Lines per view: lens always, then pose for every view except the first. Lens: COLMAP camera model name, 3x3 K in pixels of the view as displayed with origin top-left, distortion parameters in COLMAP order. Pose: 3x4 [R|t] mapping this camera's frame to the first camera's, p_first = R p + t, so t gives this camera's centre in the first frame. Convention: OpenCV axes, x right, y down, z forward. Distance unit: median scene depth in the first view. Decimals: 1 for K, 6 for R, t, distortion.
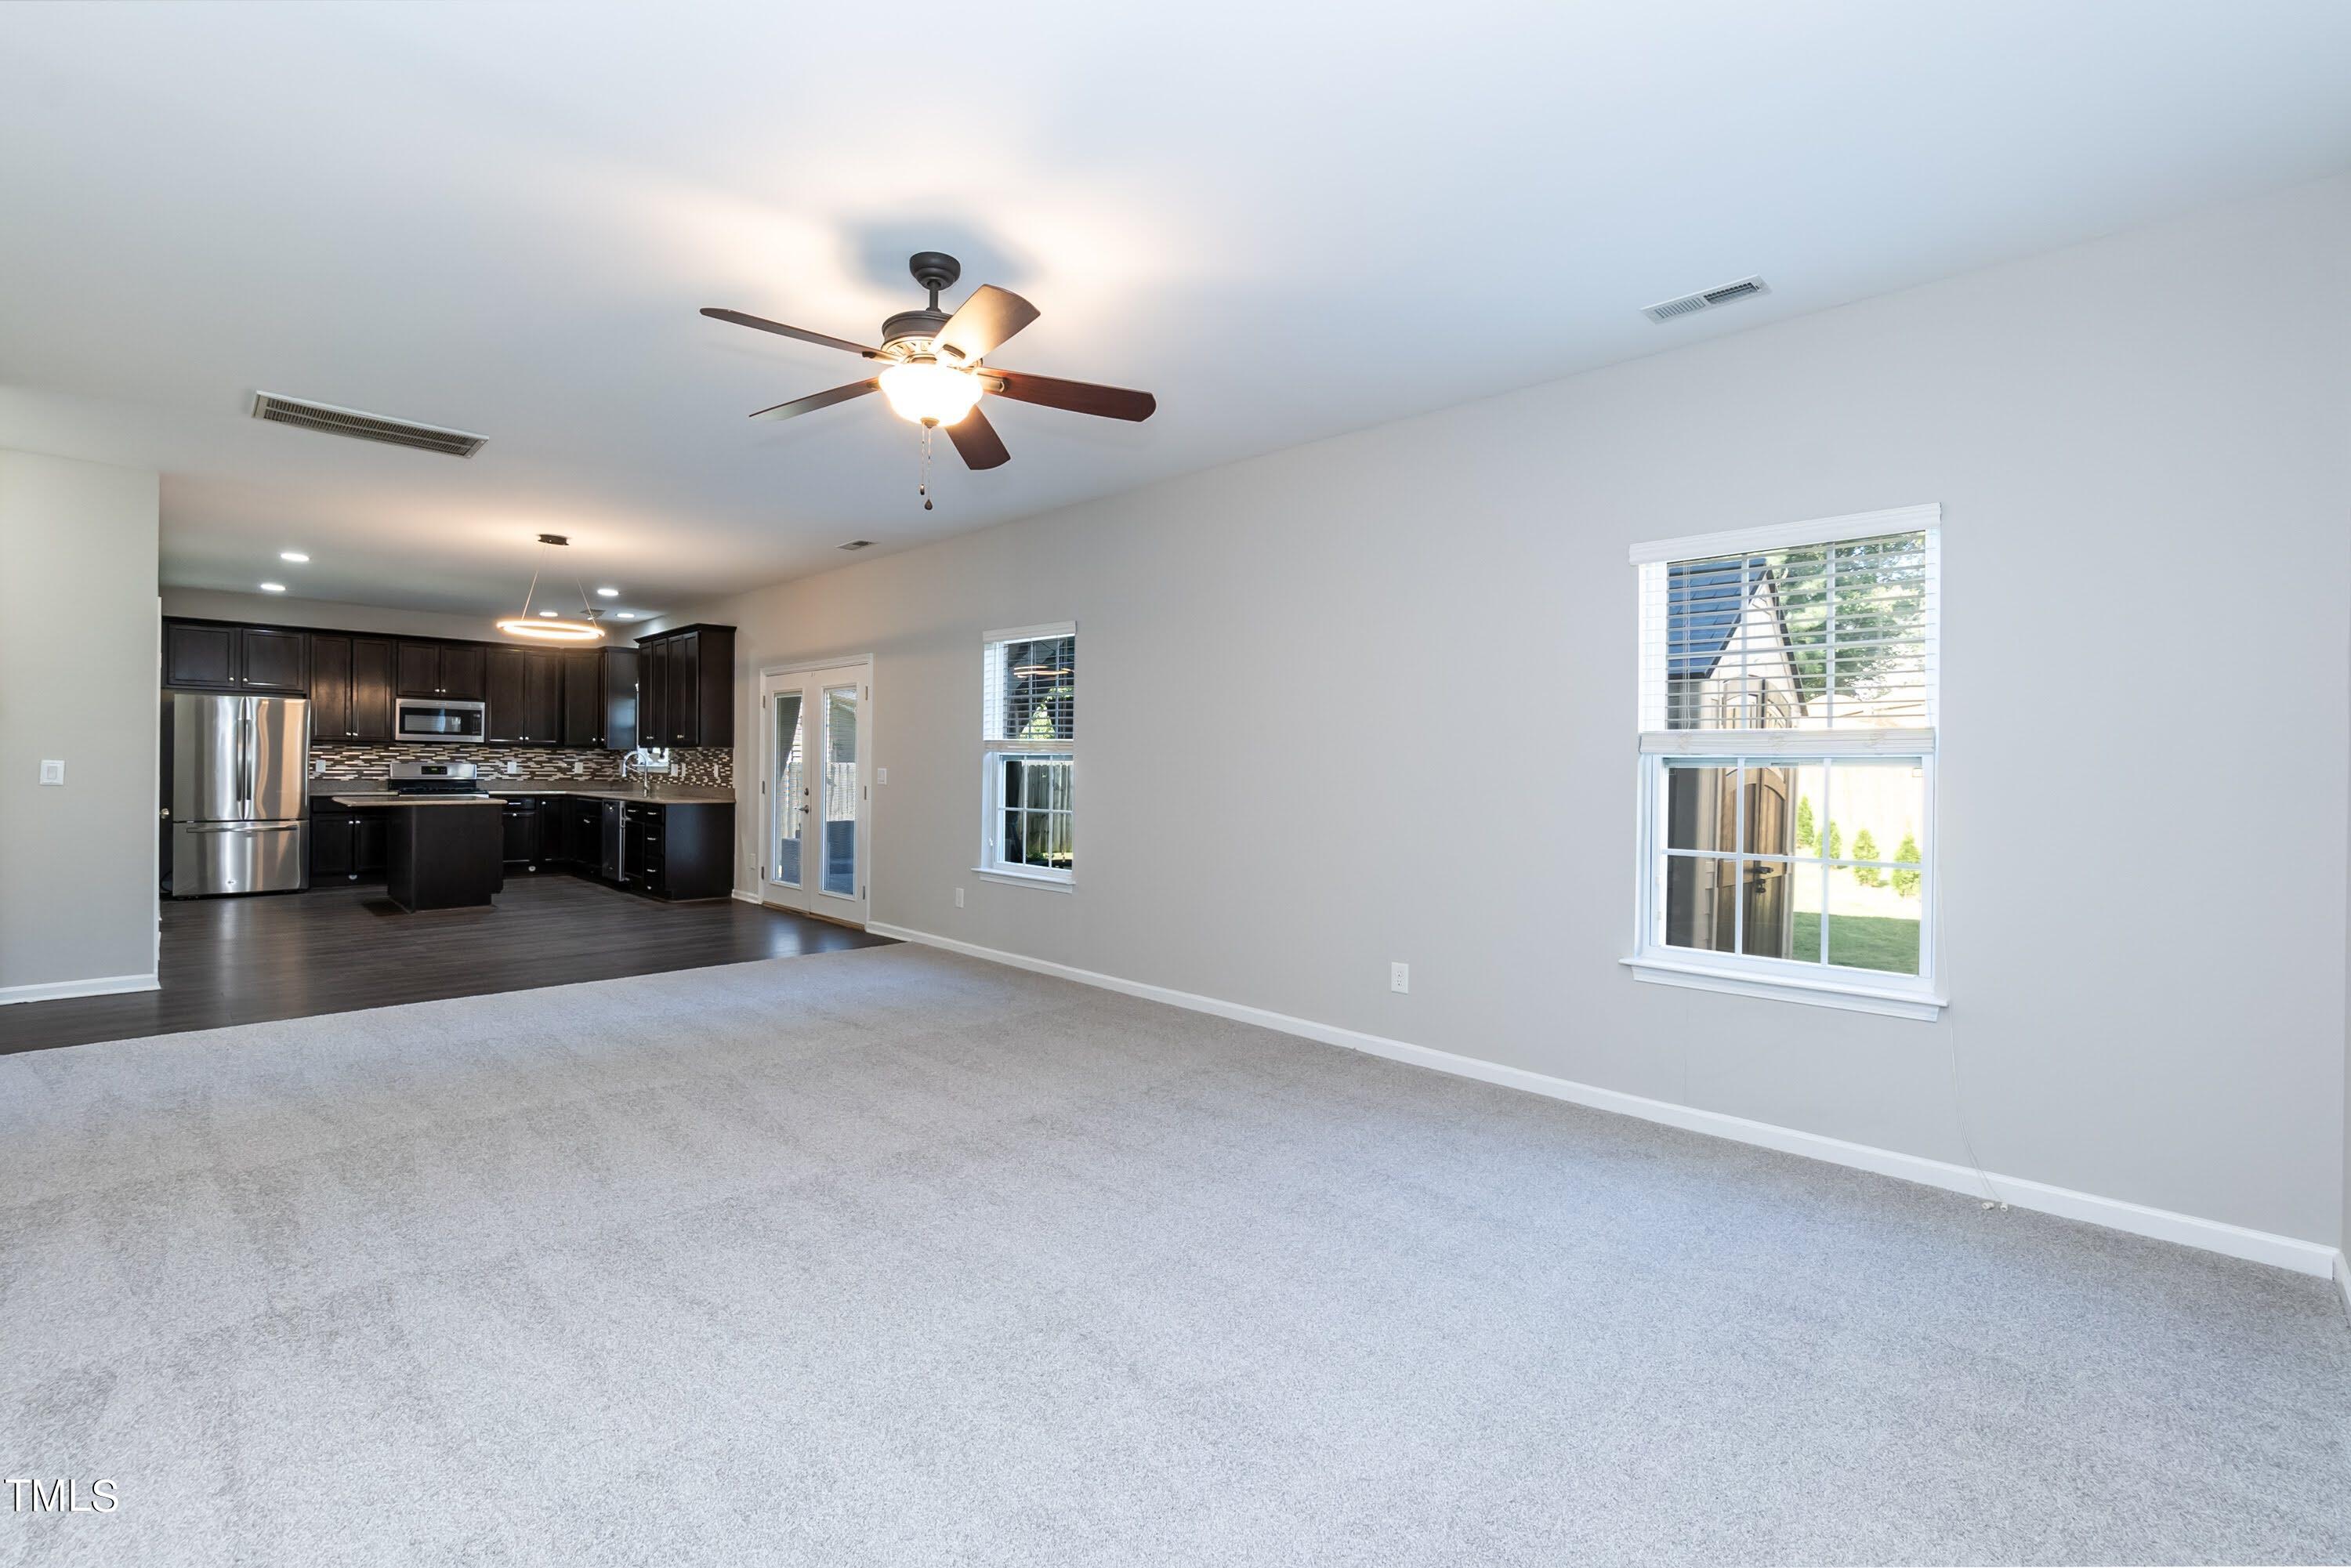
lens RADIAL K [[1043.0, 0, 1163.0], [0, 1043.0, 782.2], [0, 0, 1]] dist [-0.023485, 0.002905]
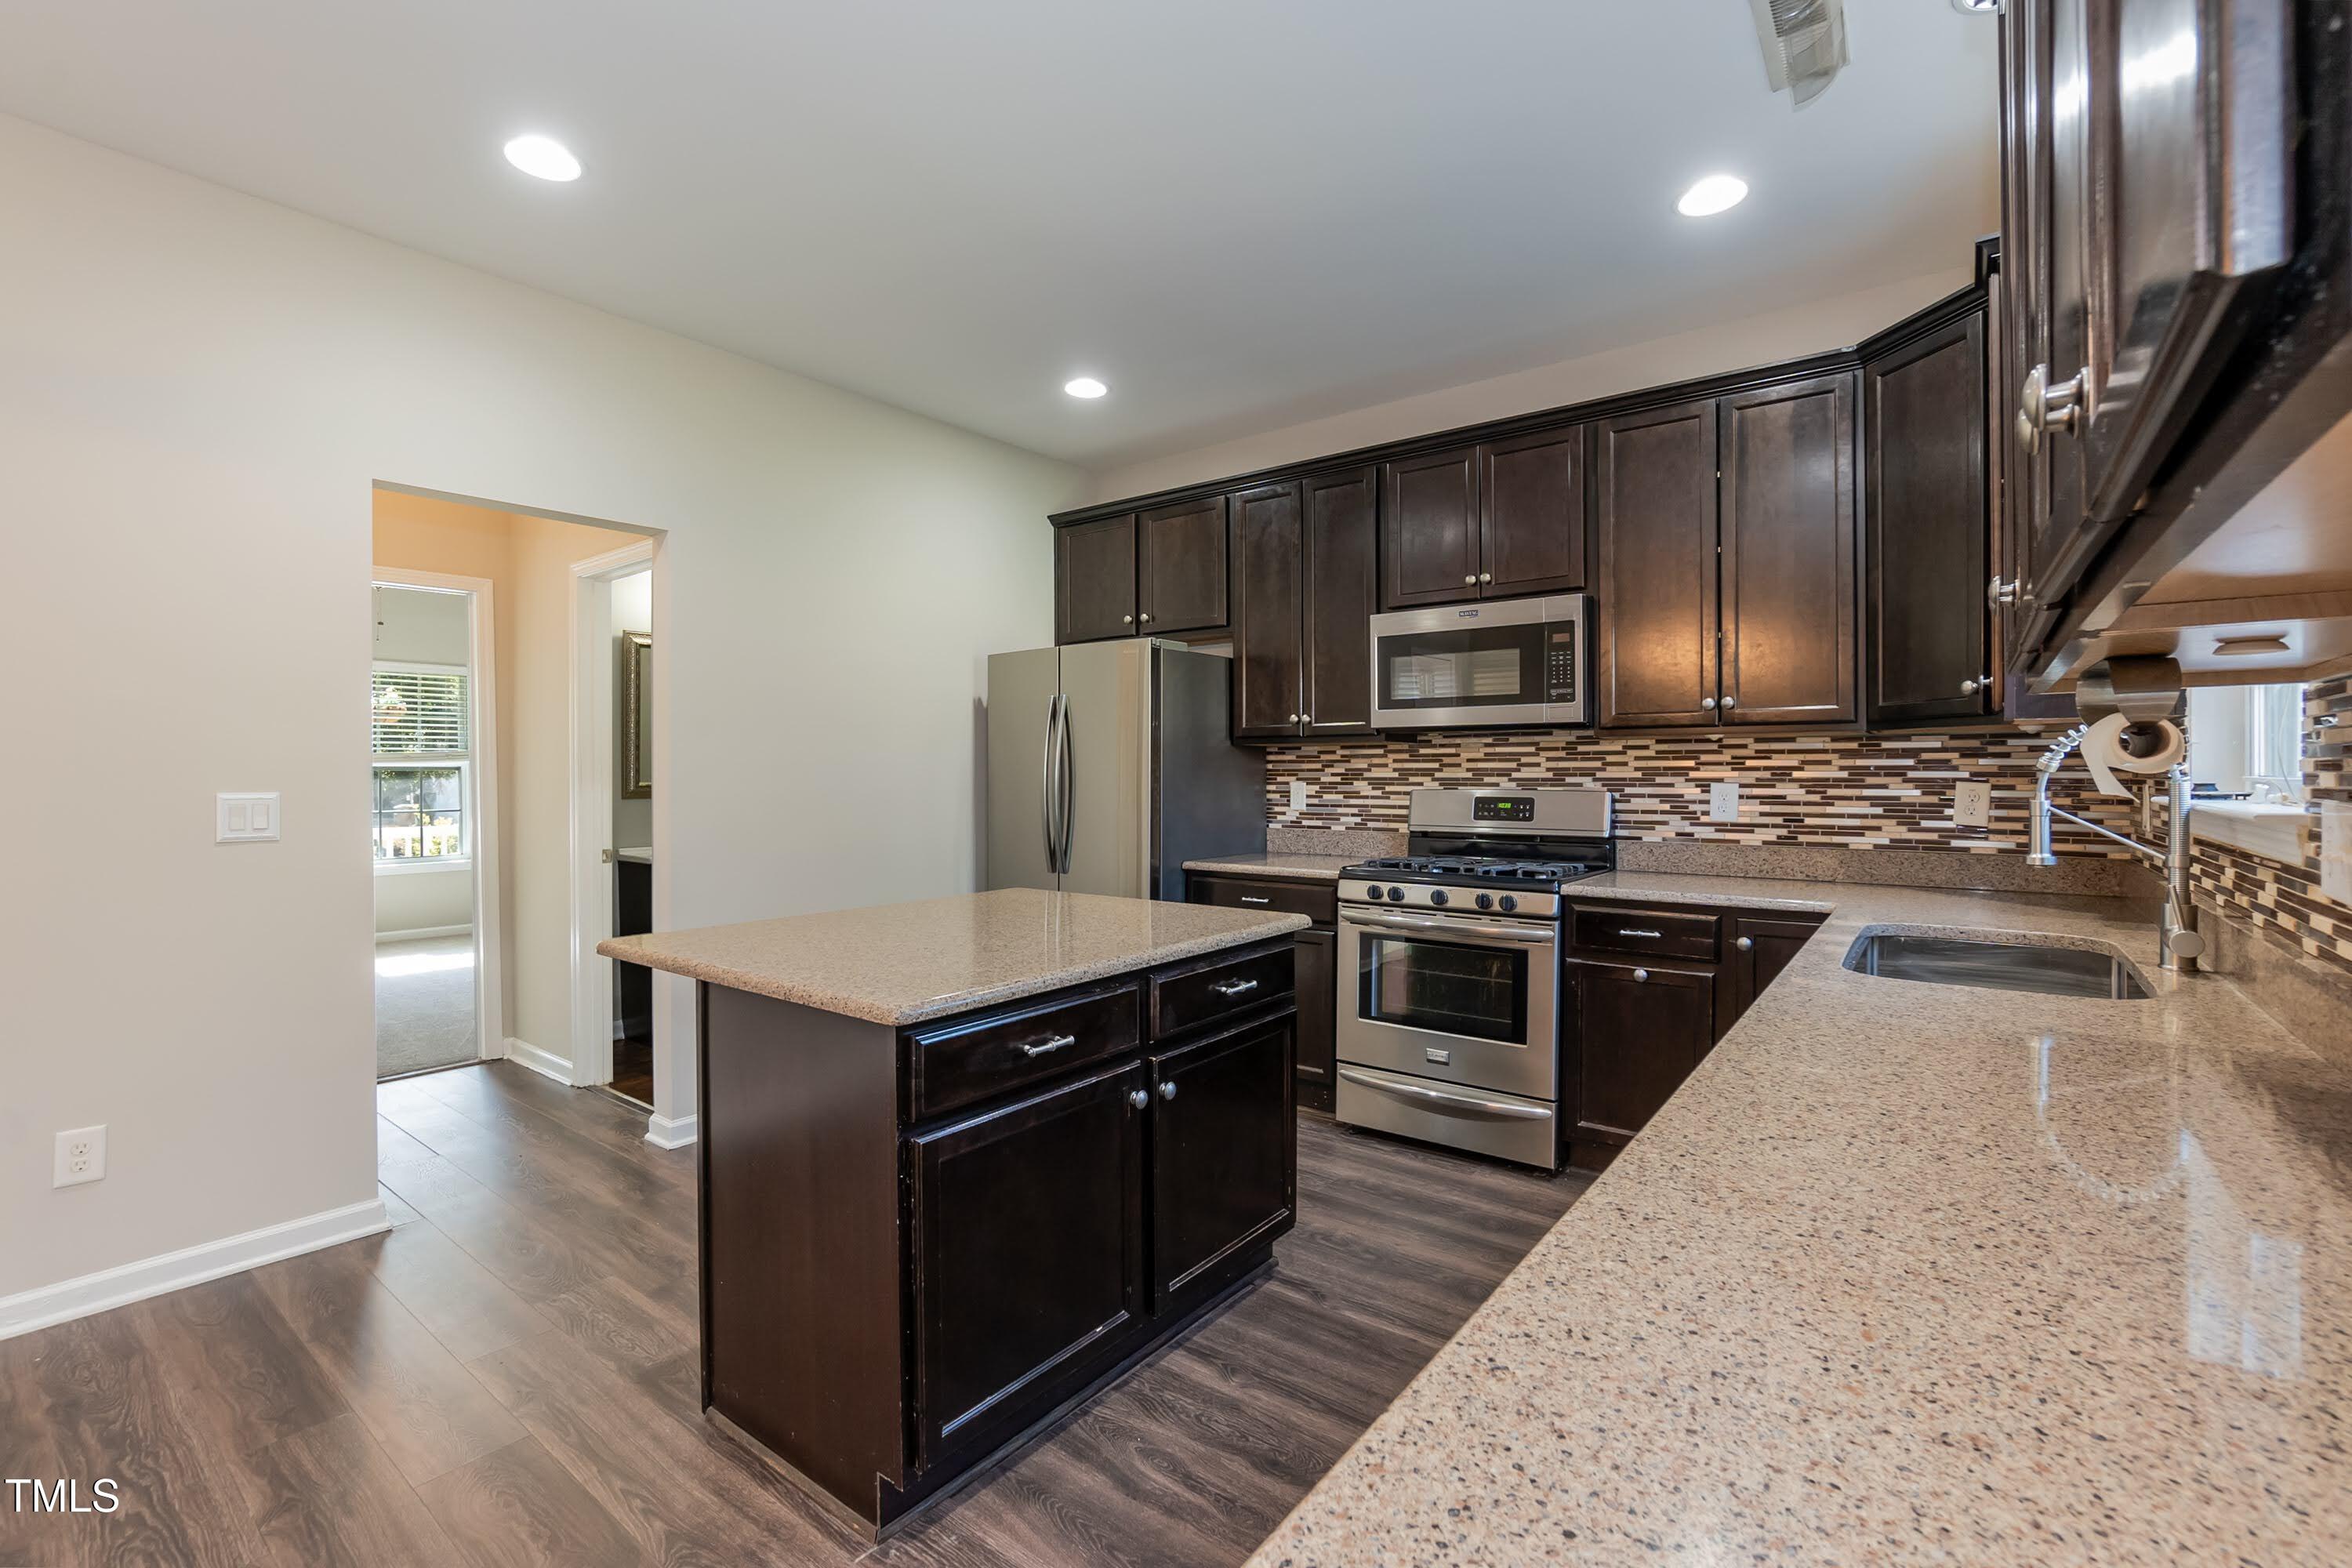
lens RADIAL K [[1035.3, 0, 1168.3], [0, 1035.3, 765.8], [0, 0, 1]] dist [-0.021883, 0.004774]
pose [[0.121174, -0.018085, -0.992467, -0.364440], [-0.007711, 0.999787, -0.019160, -0.018508], [0.992601, 0.009974, 0.121008, 0.840750]]
